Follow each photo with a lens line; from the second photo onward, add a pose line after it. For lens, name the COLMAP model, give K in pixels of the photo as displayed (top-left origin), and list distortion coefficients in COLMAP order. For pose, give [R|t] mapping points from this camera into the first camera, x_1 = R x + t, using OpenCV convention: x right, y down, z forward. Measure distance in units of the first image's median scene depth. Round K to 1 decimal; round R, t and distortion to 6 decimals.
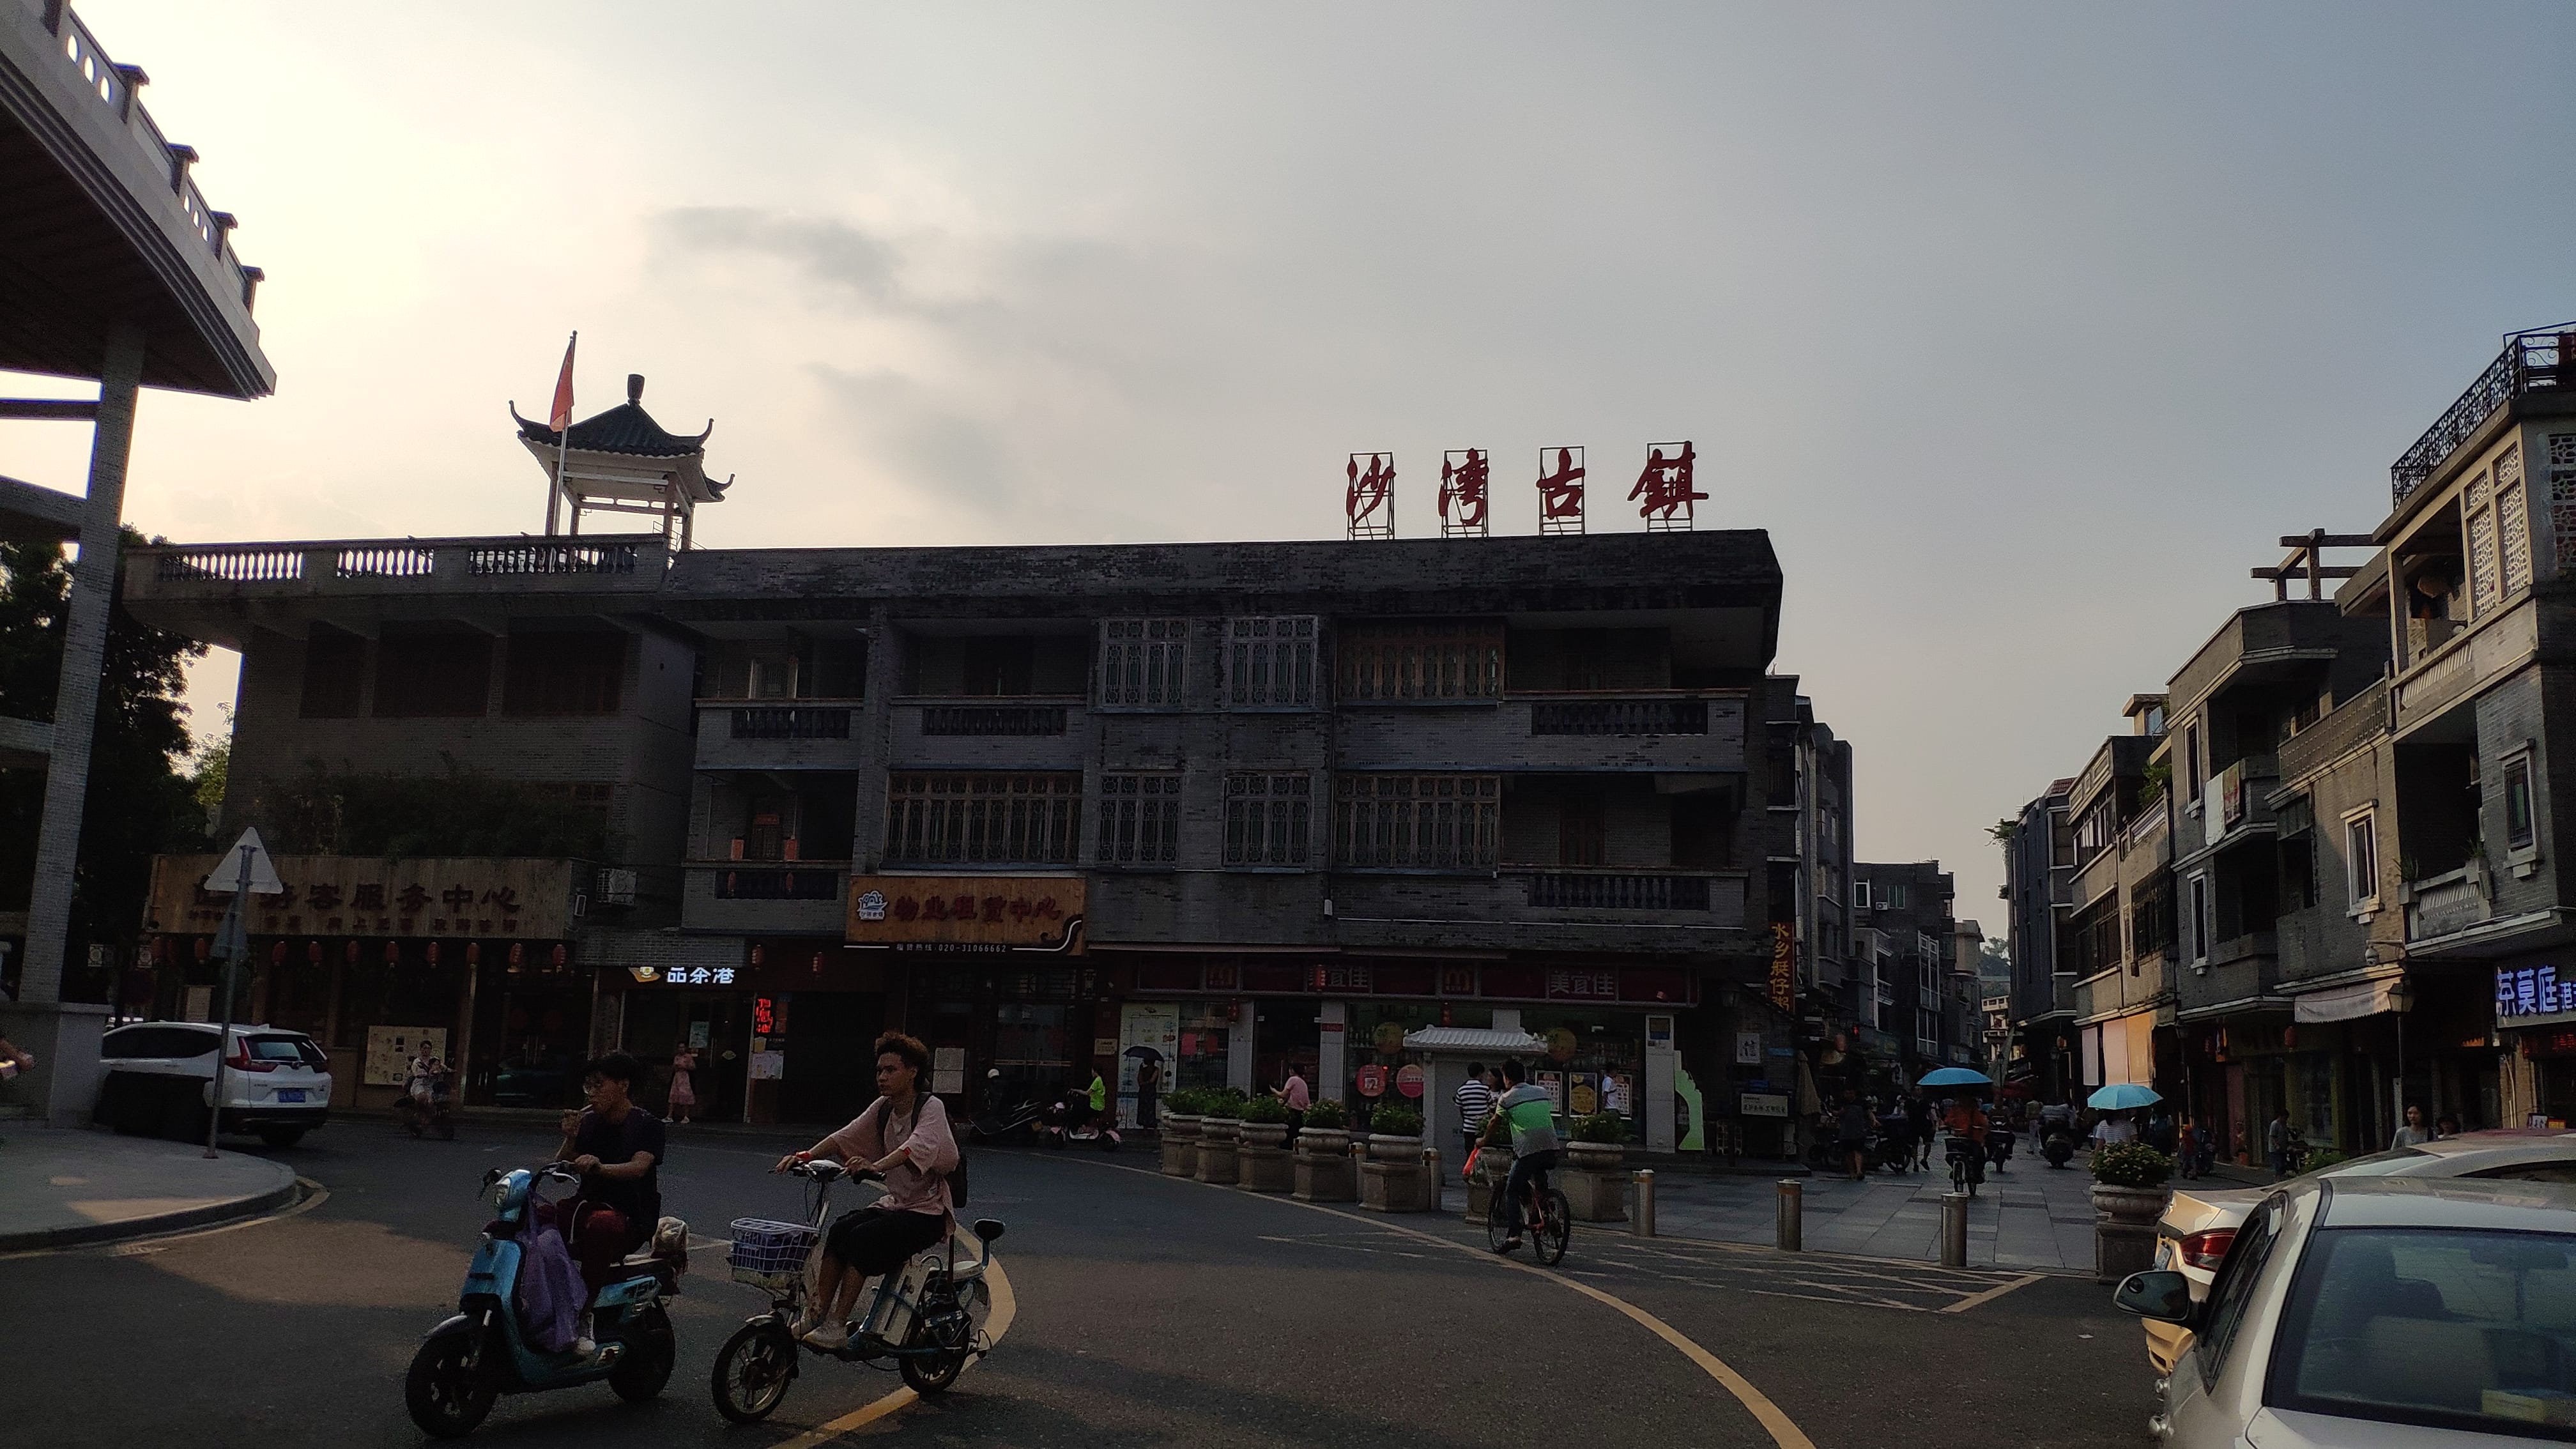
lens RADIAL K [[1962.7, 0, 1288.0], [0, 1962.7, 724.5], [0, 0, 1]] dist [0.234995, -0.634298]
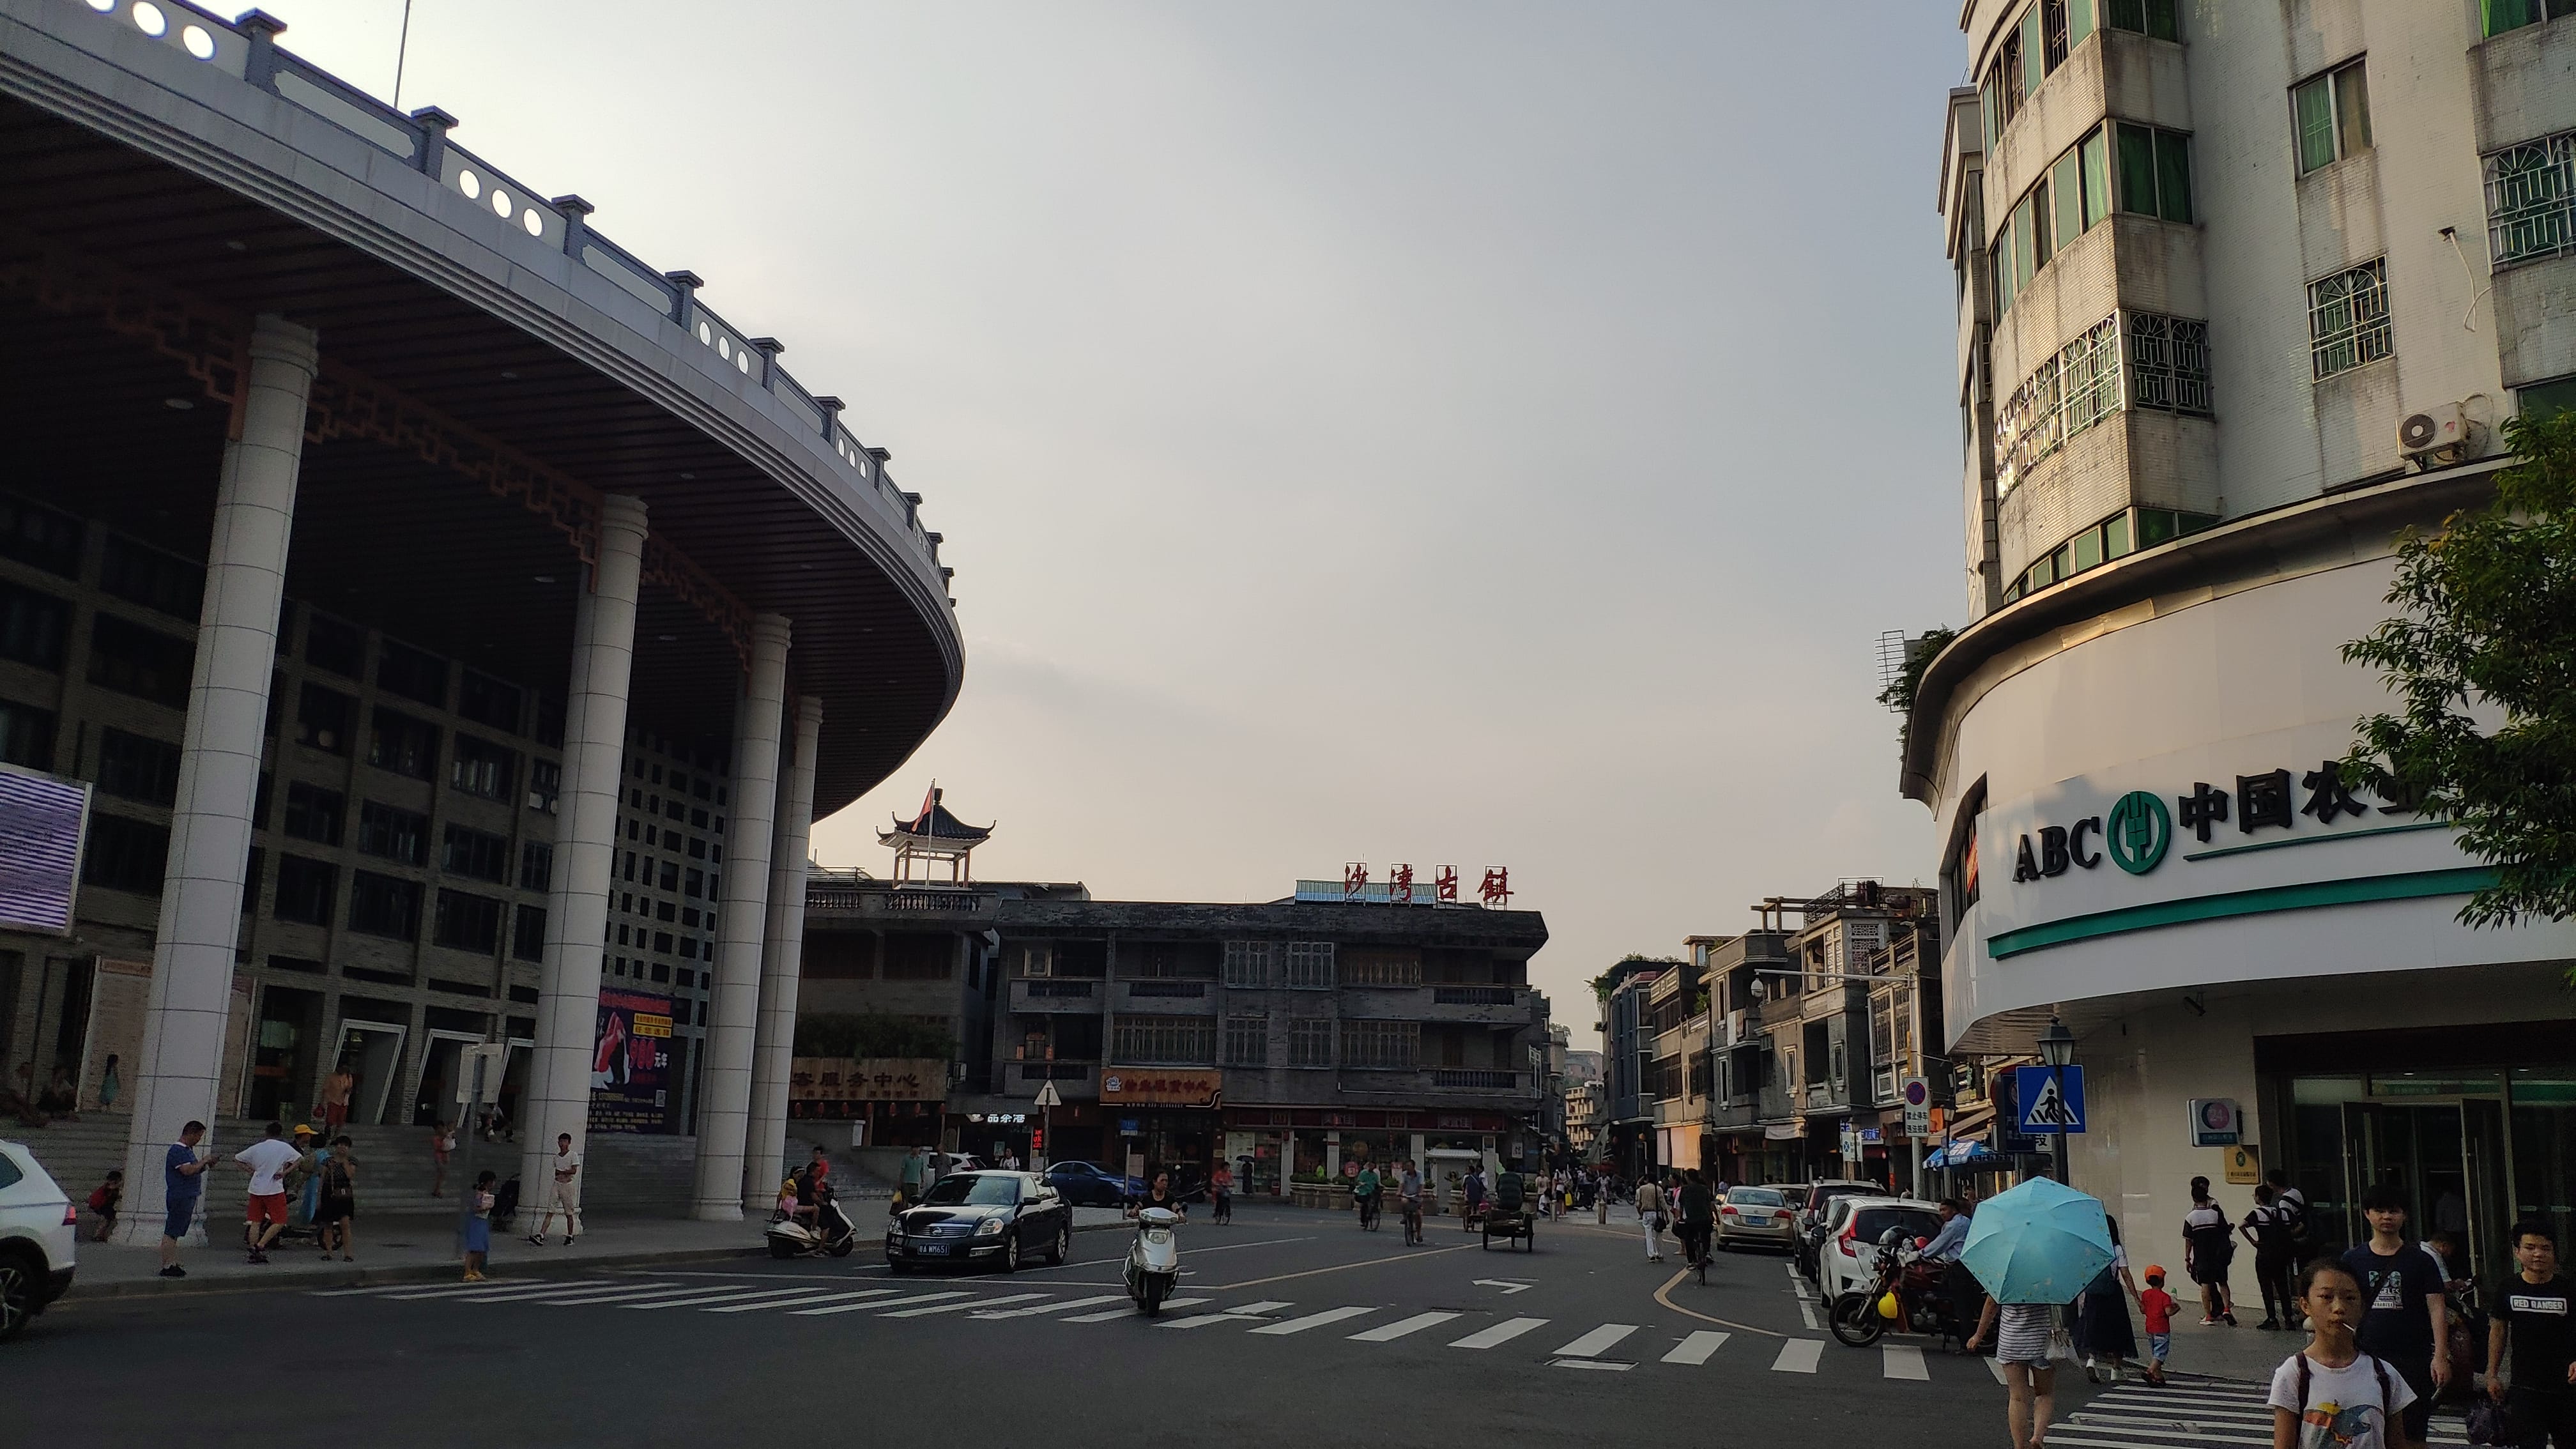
lens RADIAL K [[1962.7, 0, 1288.0], [0, 1962.7, 724.5], [0, 0, 1]] dist [0.234995, -0.634298]
pose [[0.978878, 0.031862, 0.201950, -0.454473], [-0.023261, 0.998724, -0.044818, -0.189301], [-0.203120, 0.039173, 0.978370, -1.029995]]
